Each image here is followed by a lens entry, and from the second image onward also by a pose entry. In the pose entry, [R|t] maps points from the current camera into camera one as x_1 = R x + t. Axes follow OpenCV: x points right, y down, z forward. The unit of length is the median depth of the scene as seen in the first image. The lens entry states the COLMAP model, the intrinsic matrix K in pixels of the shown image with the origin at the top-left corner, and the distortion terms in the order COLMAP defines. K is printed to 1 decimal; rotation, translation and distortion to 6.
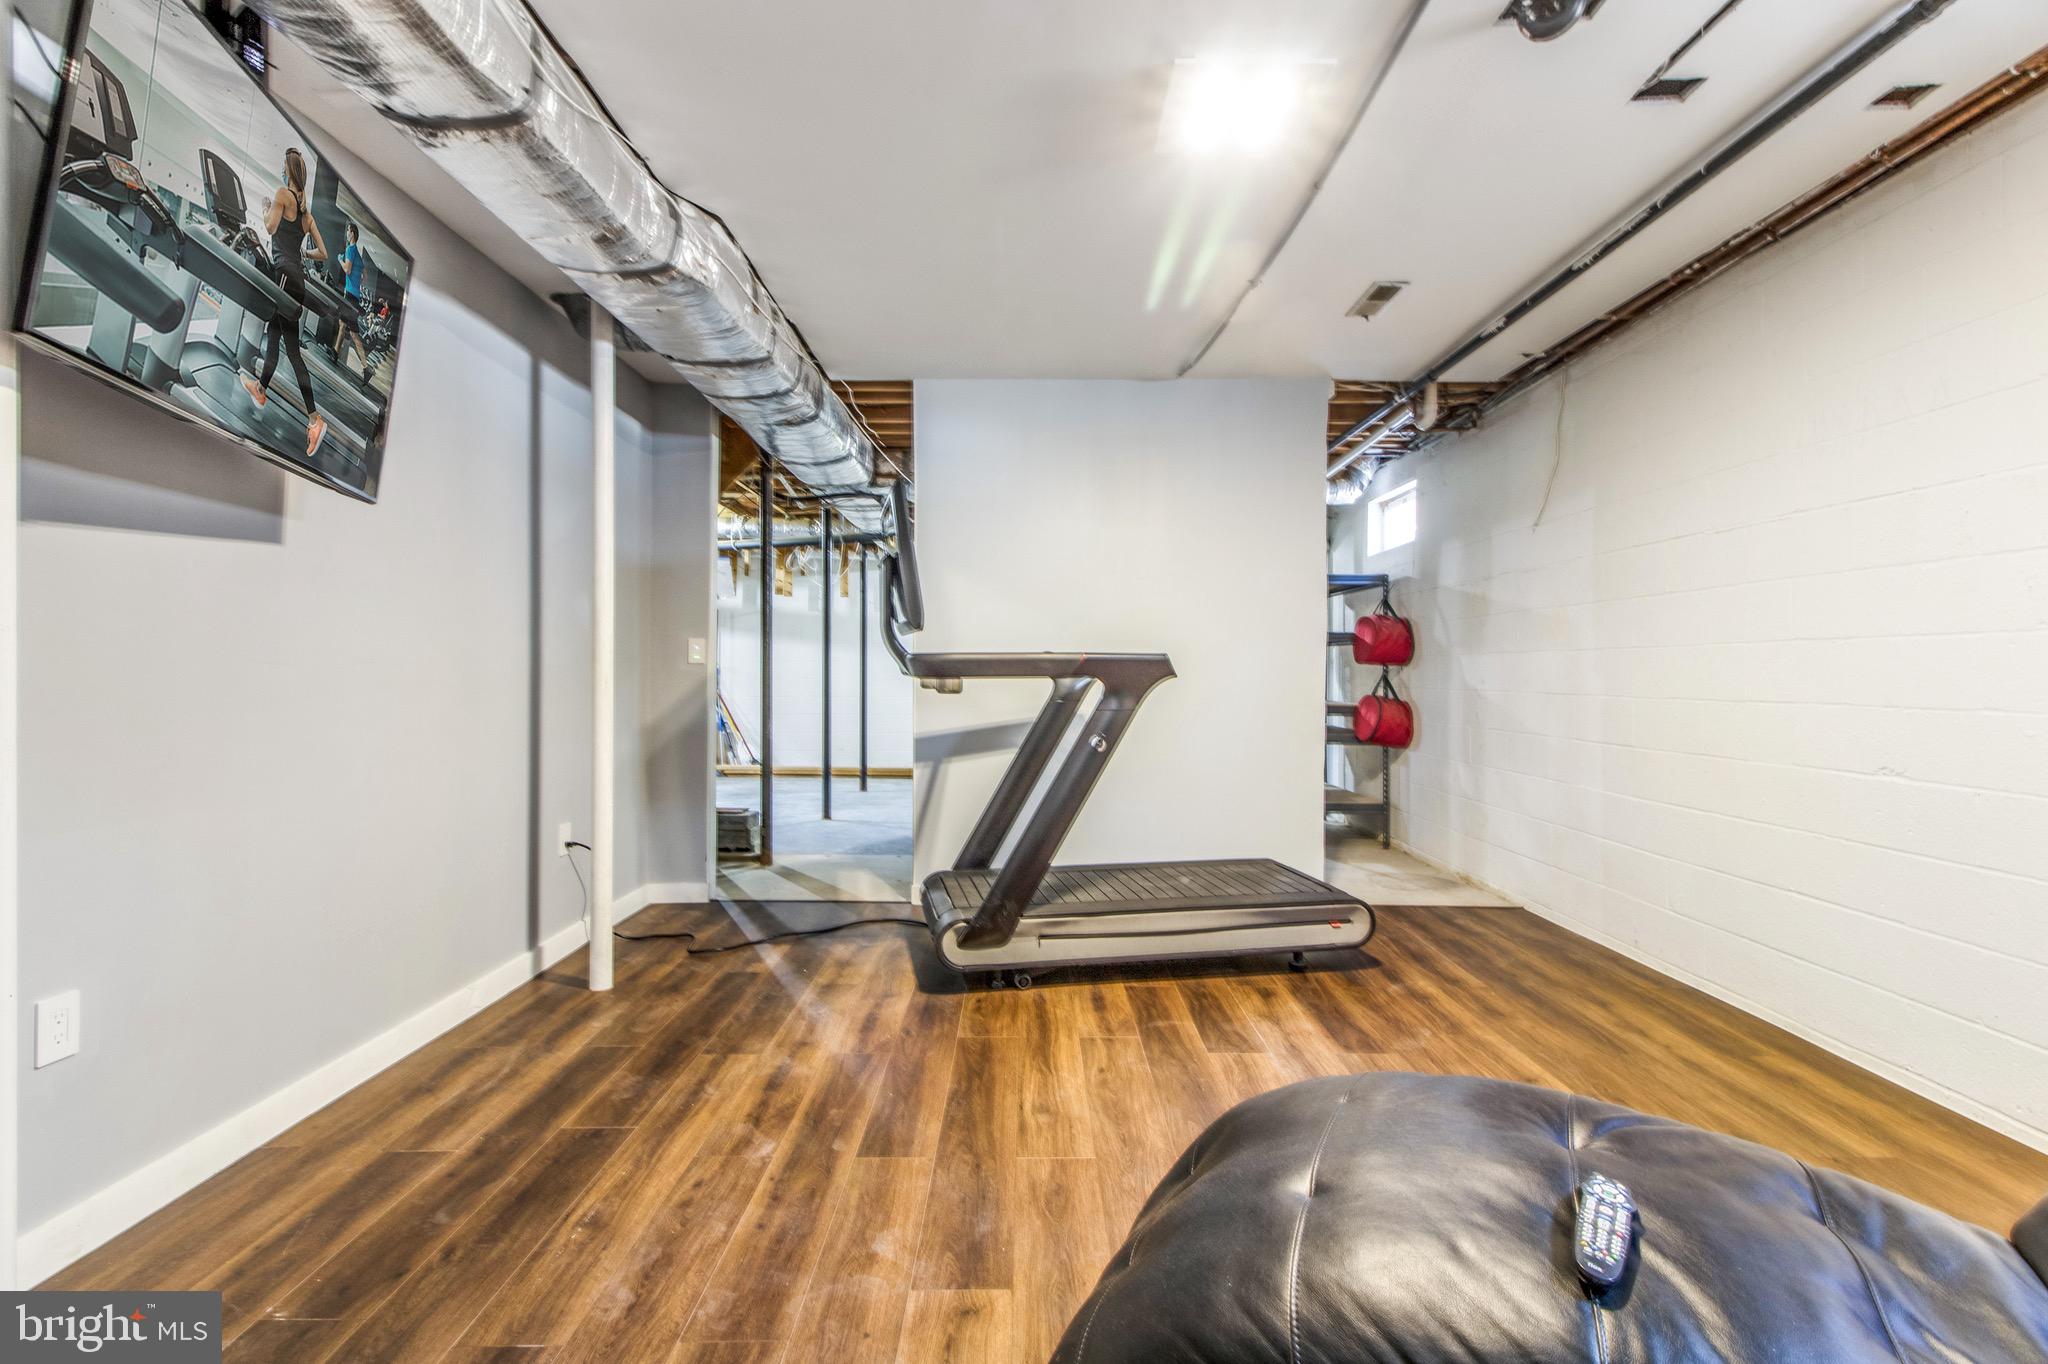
lens RADIAL K [[948.6, 0, 1026.8], [0, 948.6, 680.4], [0, 0, 1]] dist [0.003254, -0.001802]
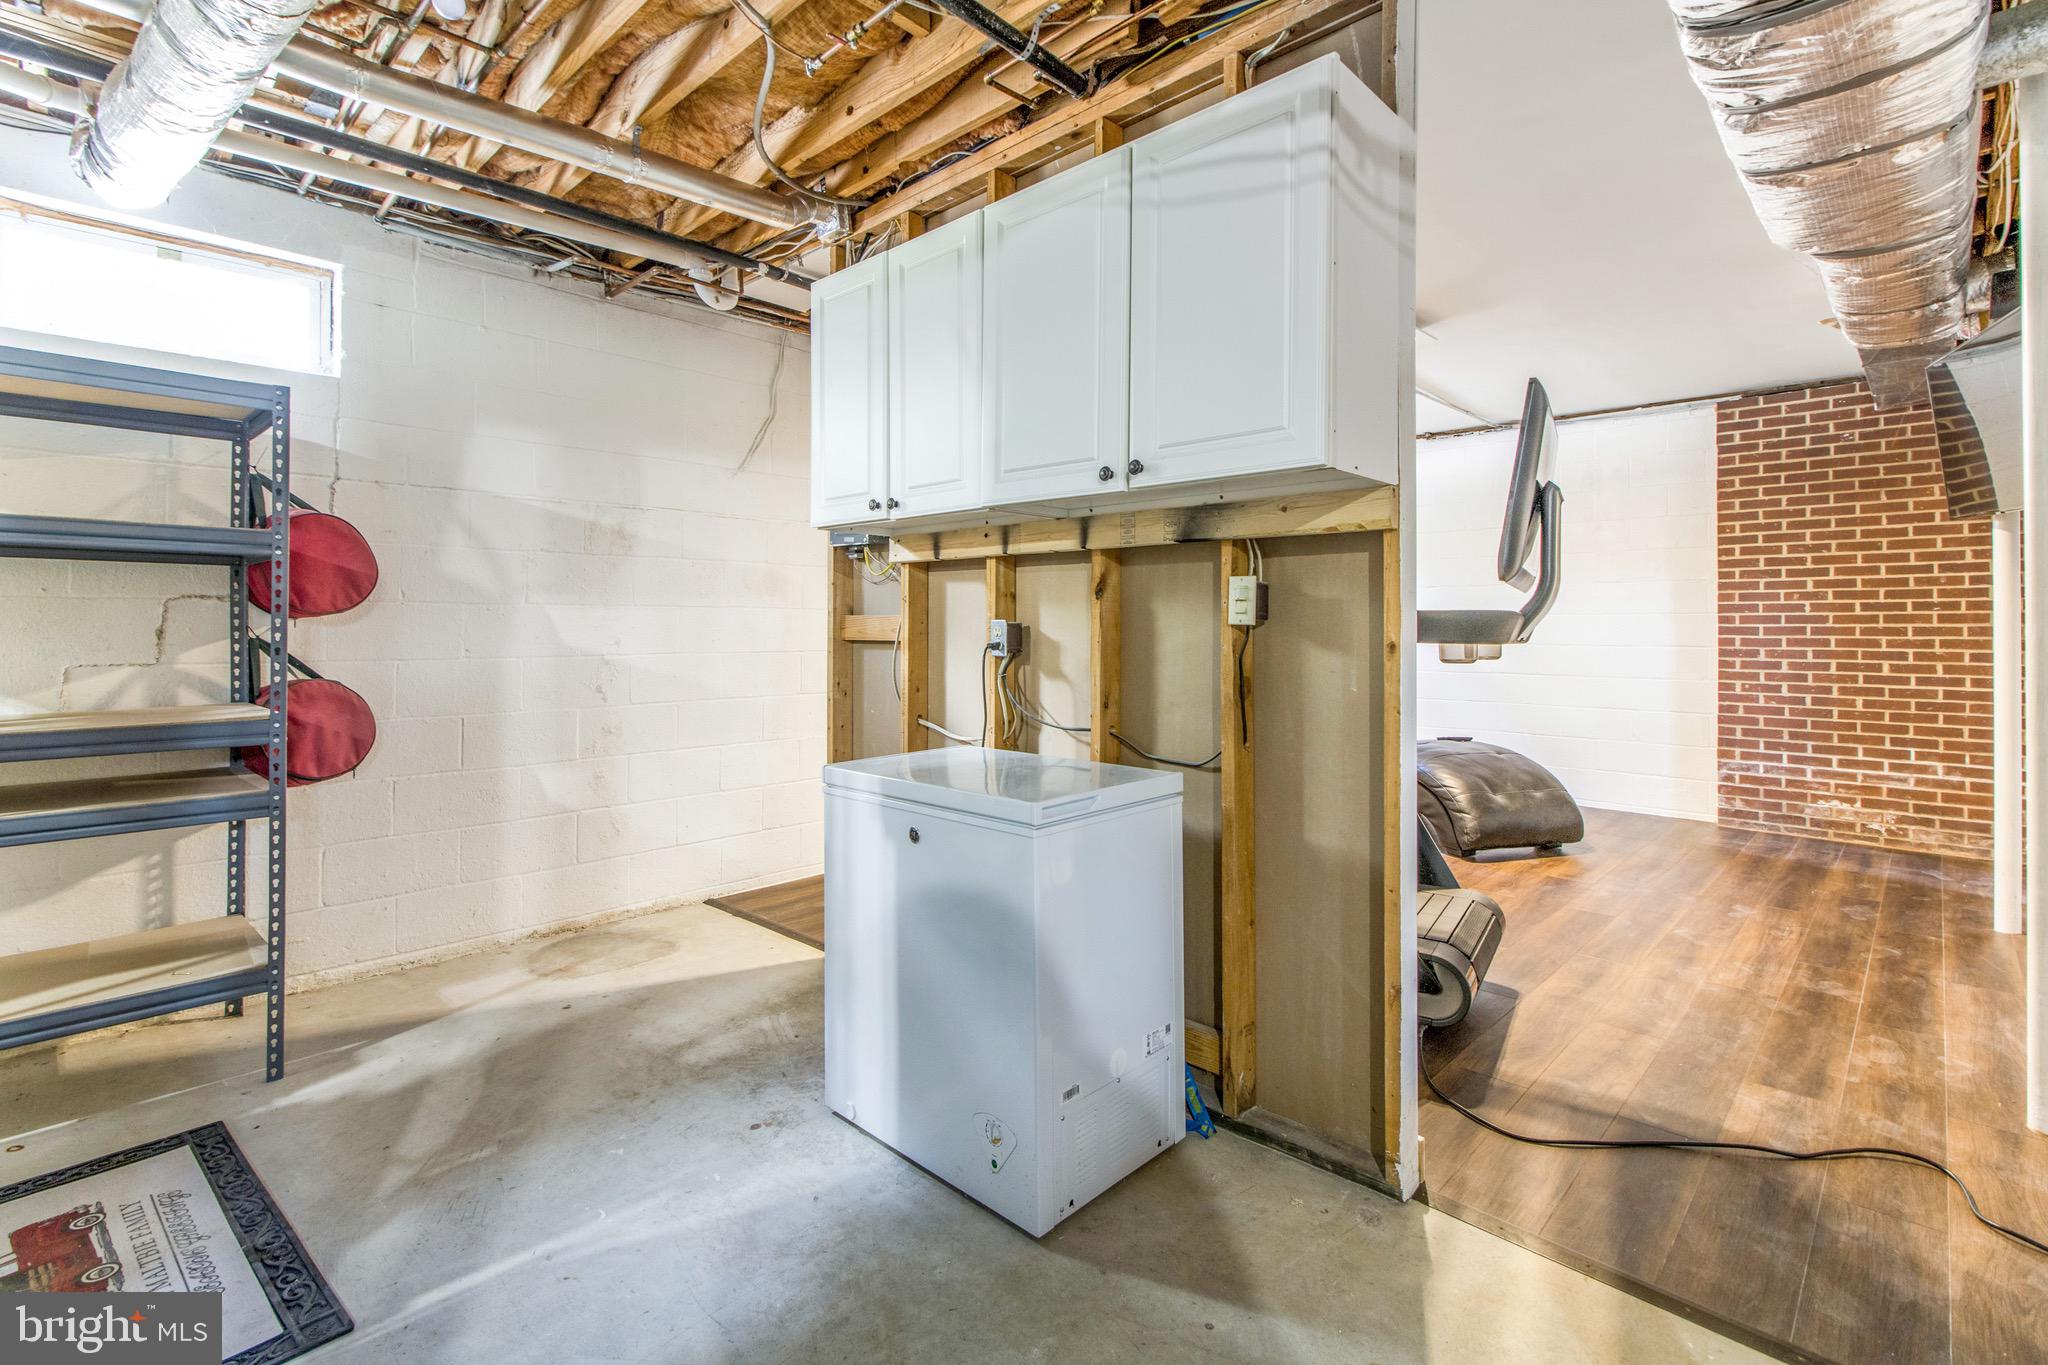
lens RADIAL K [[948.6, 0, 1040.7], [0, 948.6, 624.9], [0, 0, 1]] dist [0.003254, -0.001802]
pose [[-0.730262, 0.001879, 0.683165, -0.391201], [0.003387, 0.999994, 0.000871, -0.019599], [-0.683159, 0.002950, -0.730264, 1.944587]]
